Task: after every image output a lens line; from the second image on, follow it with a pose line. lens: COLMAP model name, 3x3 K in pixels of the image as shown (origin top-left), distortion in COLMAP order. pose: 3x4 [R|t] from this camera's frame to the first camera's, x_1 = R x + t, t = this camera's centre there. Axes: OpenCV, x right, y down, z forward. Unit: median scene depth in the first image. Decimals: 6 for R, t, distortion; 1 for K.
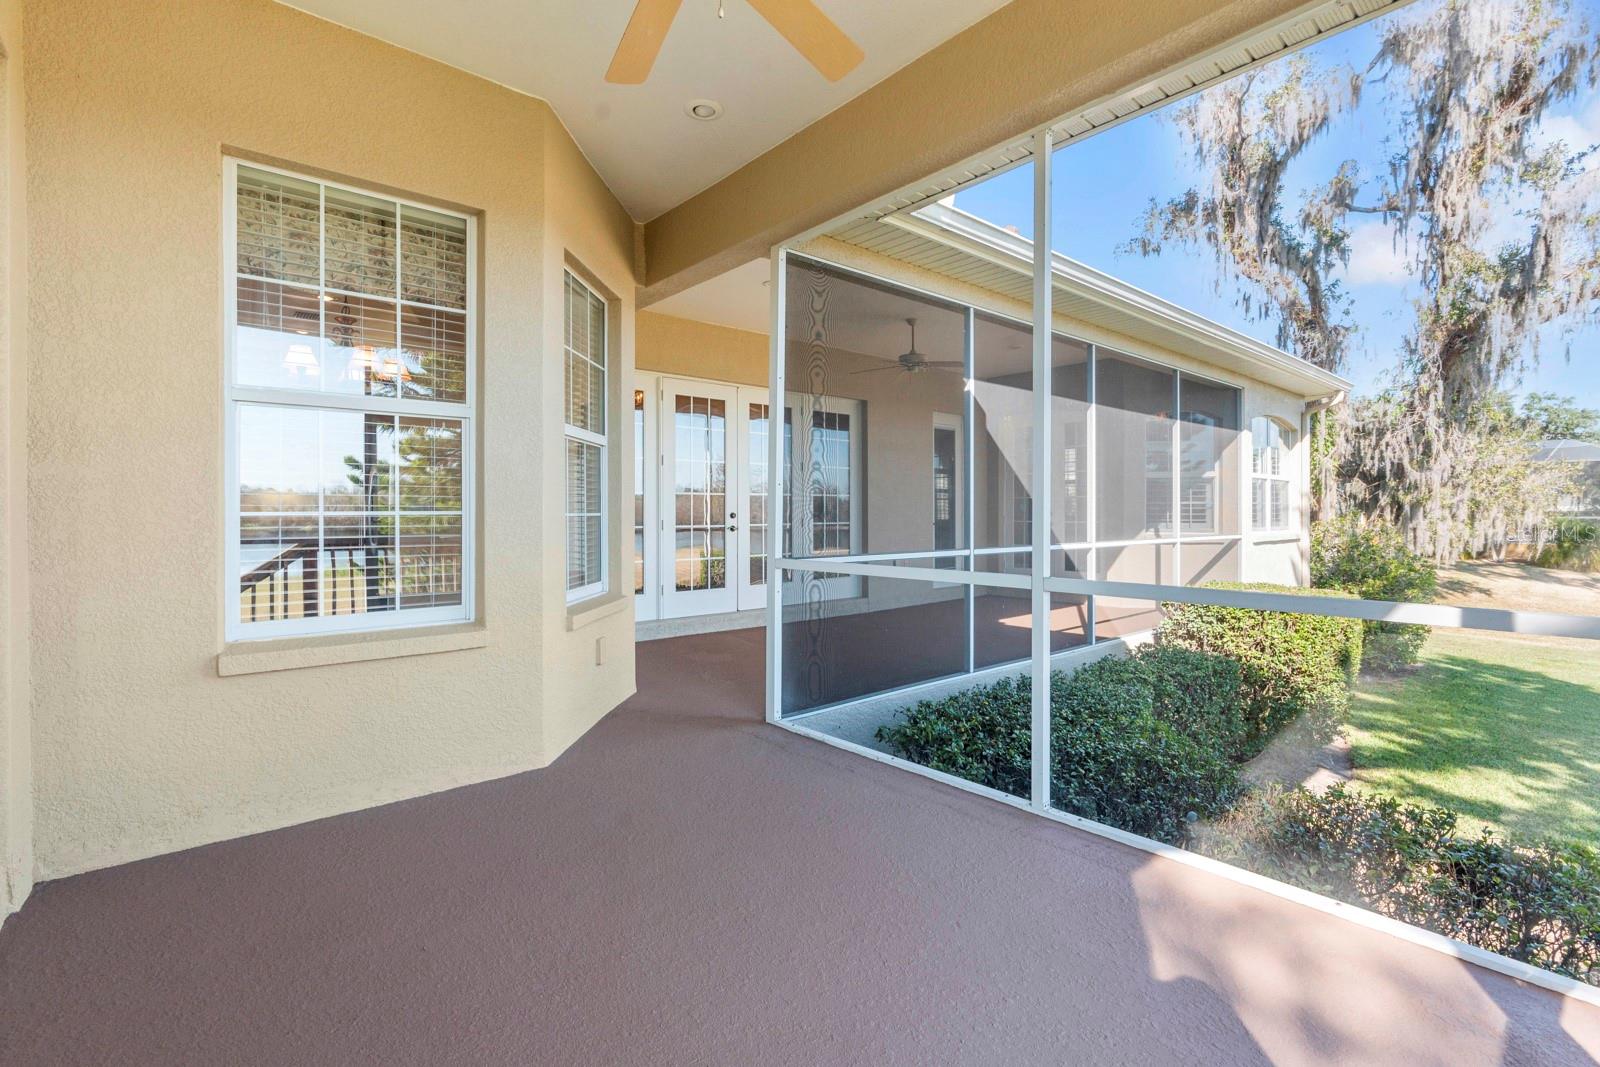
lens RADIAL K [[725.0, 0, 800.0], [0, 725.0, 518.3], [0, 0, 1]] dist [-0.007244, 0.002529]
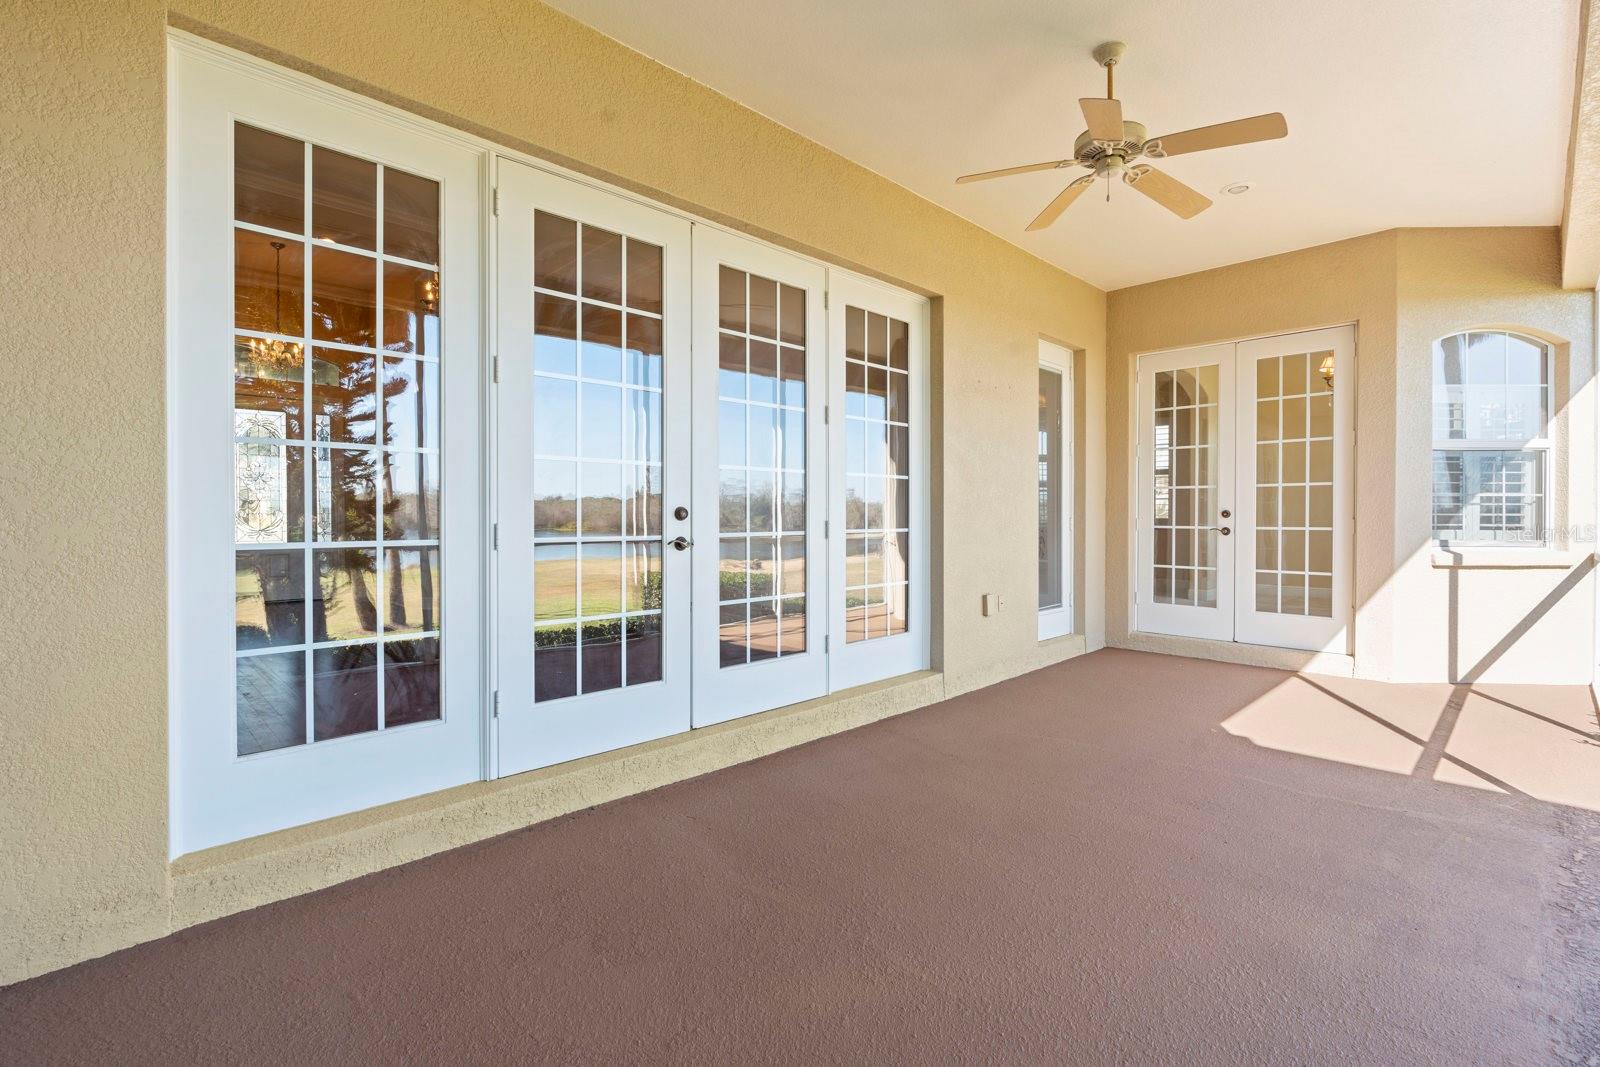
lens RADIAL K [[725.0, 0, 795.6], [0, 725.0, 519.3], [0, 0, 1]] dist [-0.007244, 0.002529]
pose [[0.998695, -0.000662, 0.051060, -0.043561], [0.001270, 0.999929, -0.011875, 0.004774], [-0.051049, 0.011924, 0.998625, 0.540615]]
